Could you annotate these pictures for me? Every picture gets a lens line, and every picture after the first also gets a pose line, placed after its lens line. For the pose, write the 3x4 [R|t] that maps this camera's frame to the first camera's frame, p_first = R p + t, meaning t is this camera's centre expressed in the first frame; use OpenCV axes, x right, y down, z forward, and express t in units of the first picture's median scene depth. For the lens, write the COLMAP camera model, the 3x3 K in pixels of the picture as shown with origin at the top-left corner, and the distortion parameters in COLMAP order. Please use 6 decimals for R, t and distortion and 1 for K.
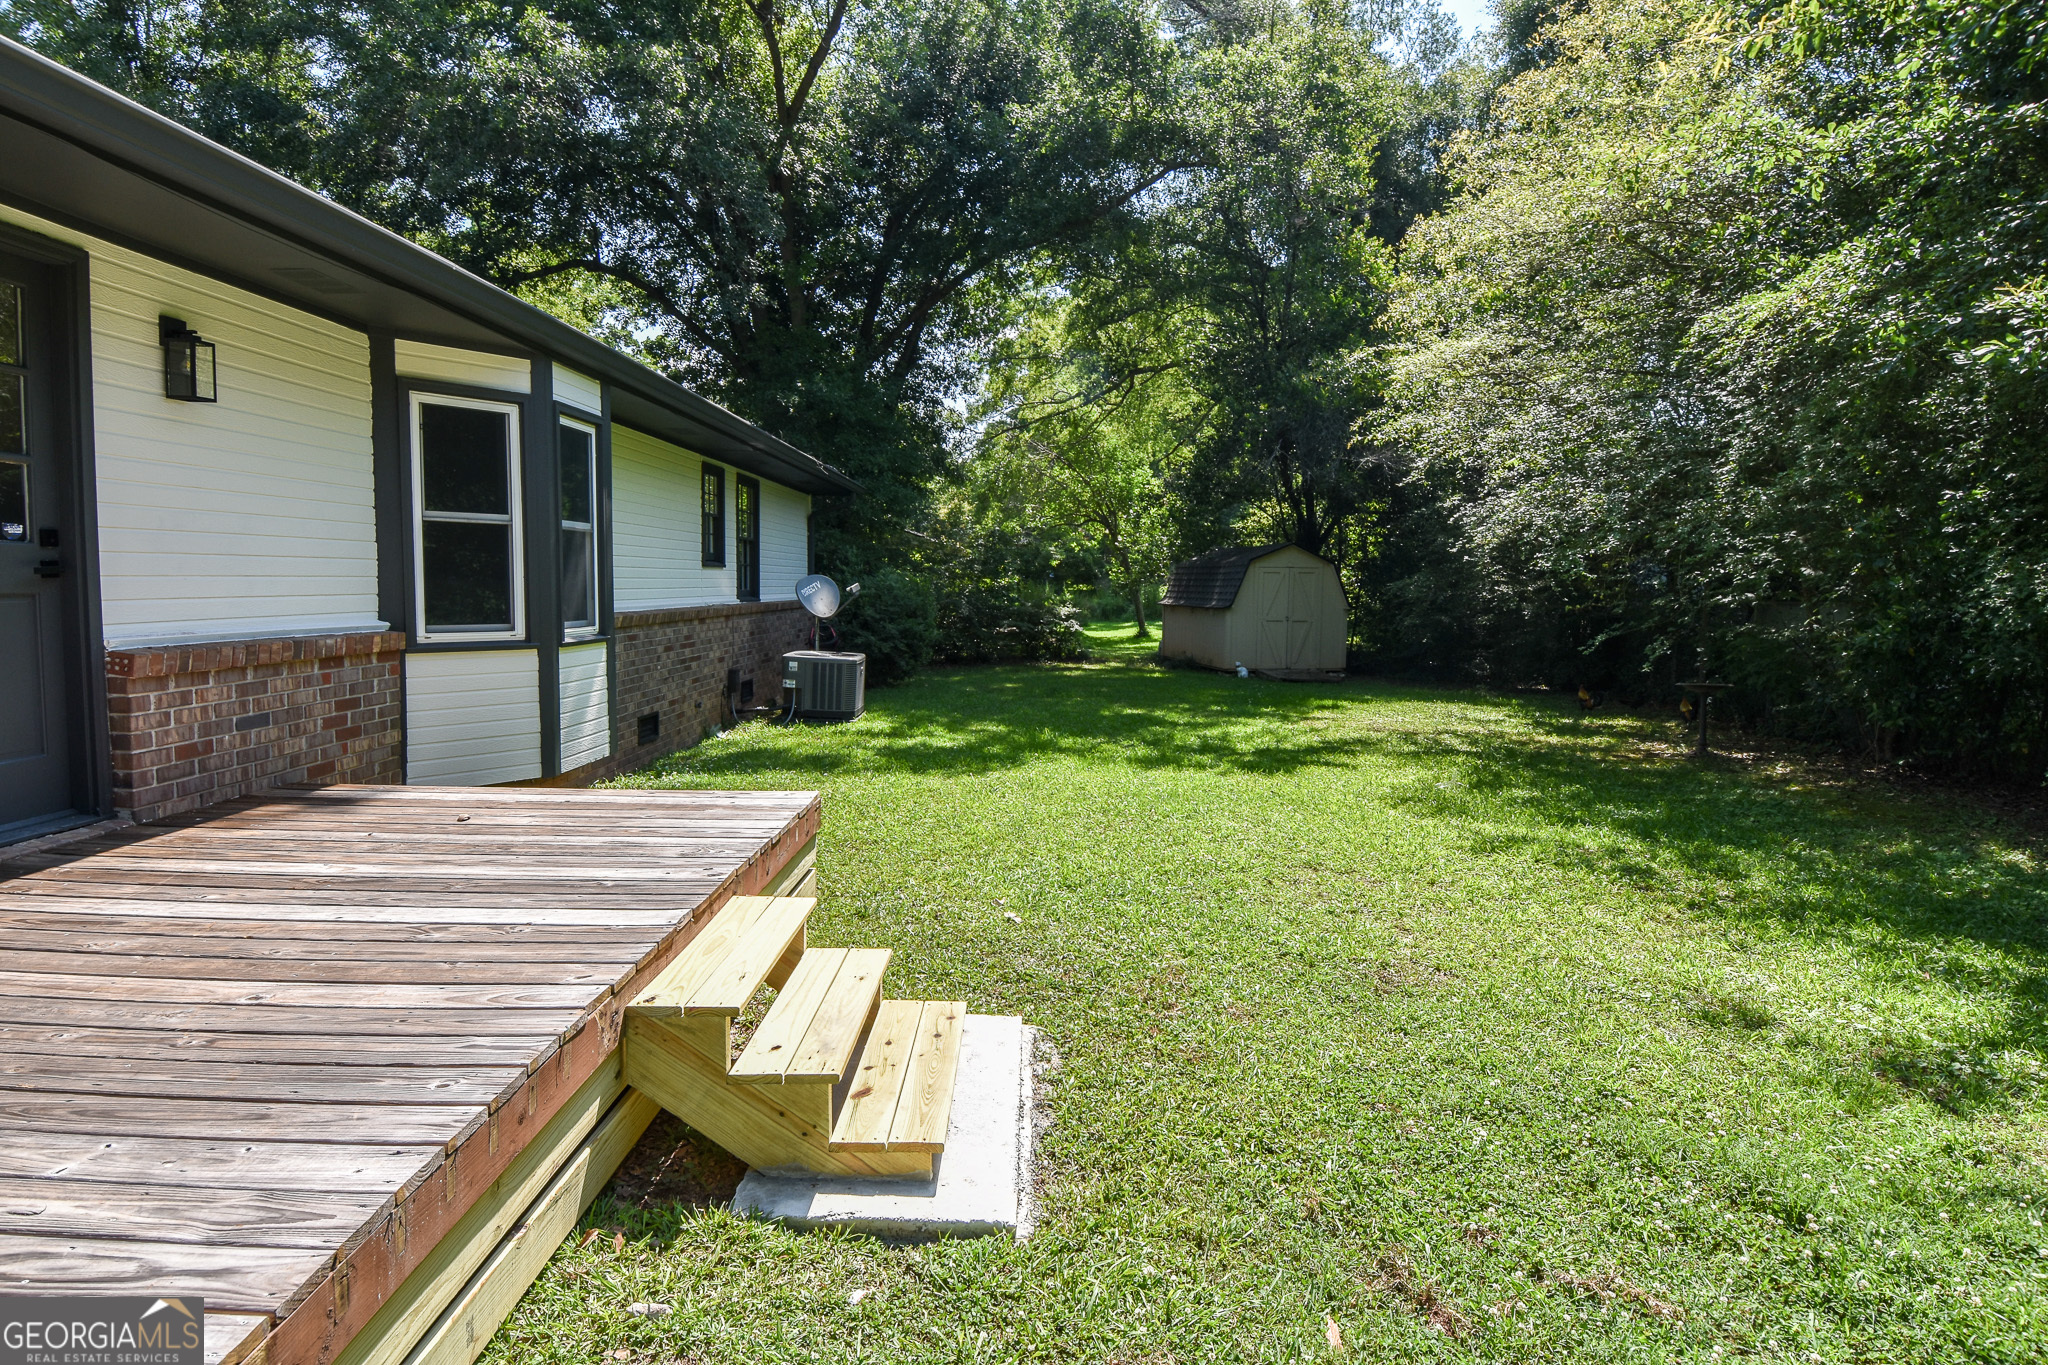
lens RADIAL K [[1070.9, 0, 1028.2], [0, 1070.9, 662.1], [0, 0, 1]] dist [0.045536, -0.050360]
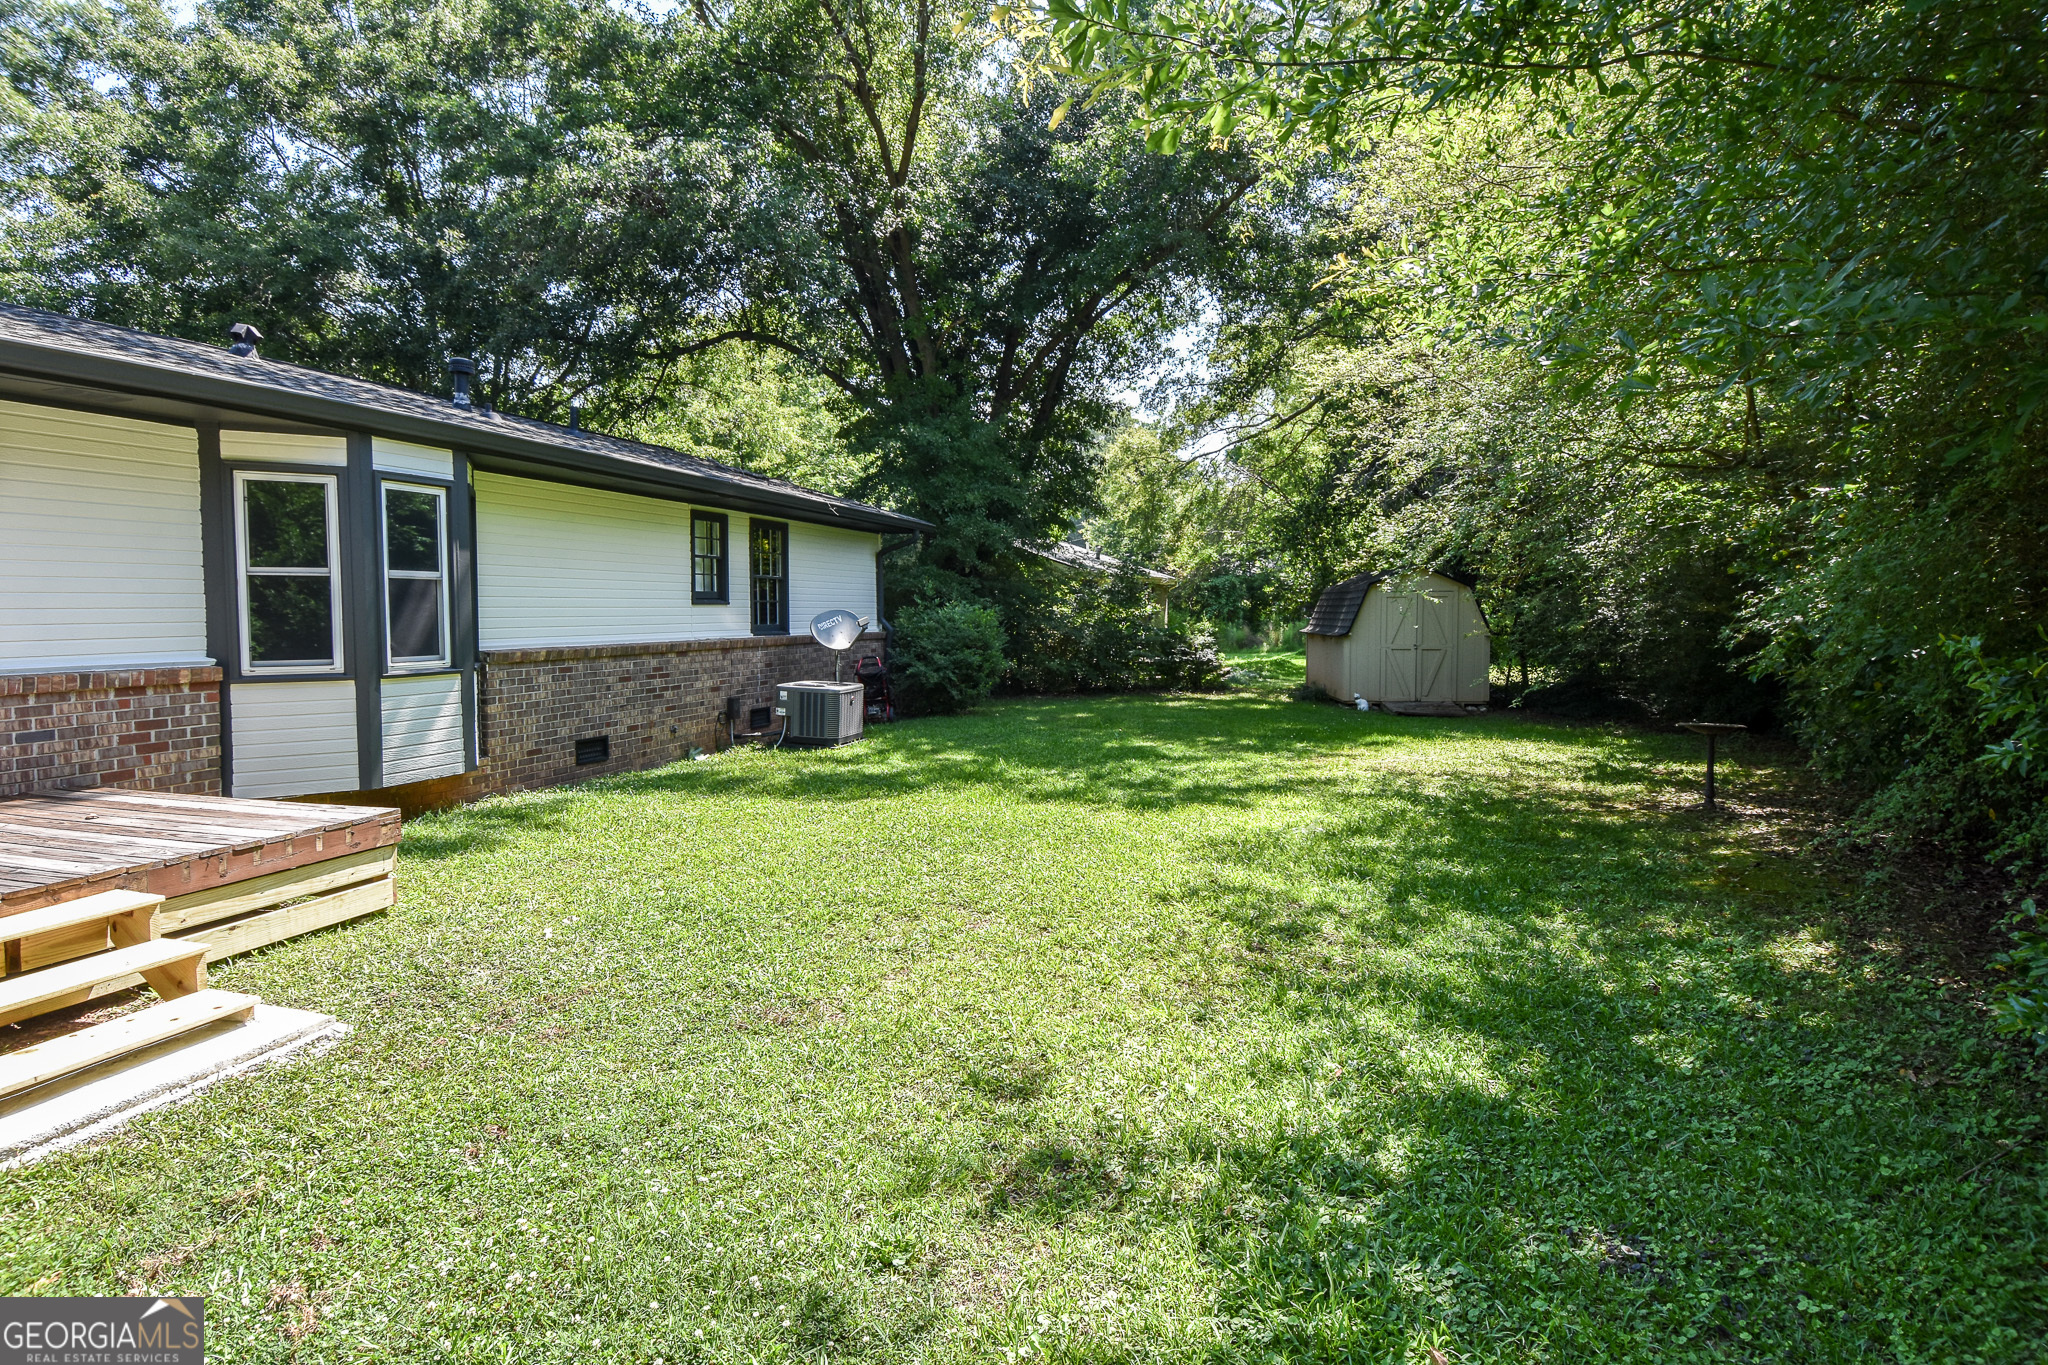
lens RADIAL K [[1066.0, 0, 1022.4], [0, 1066.0, 666.1], [0, 0, 1]] dist [0.046360, -0.049413]
pose [[0.958414, -0.001181, -0.285379, 0.629019], [-0.005341, 0.999742, -0.022075, -0.006064], [0.285332, 0.022681, 0.958160, 0.084203]]
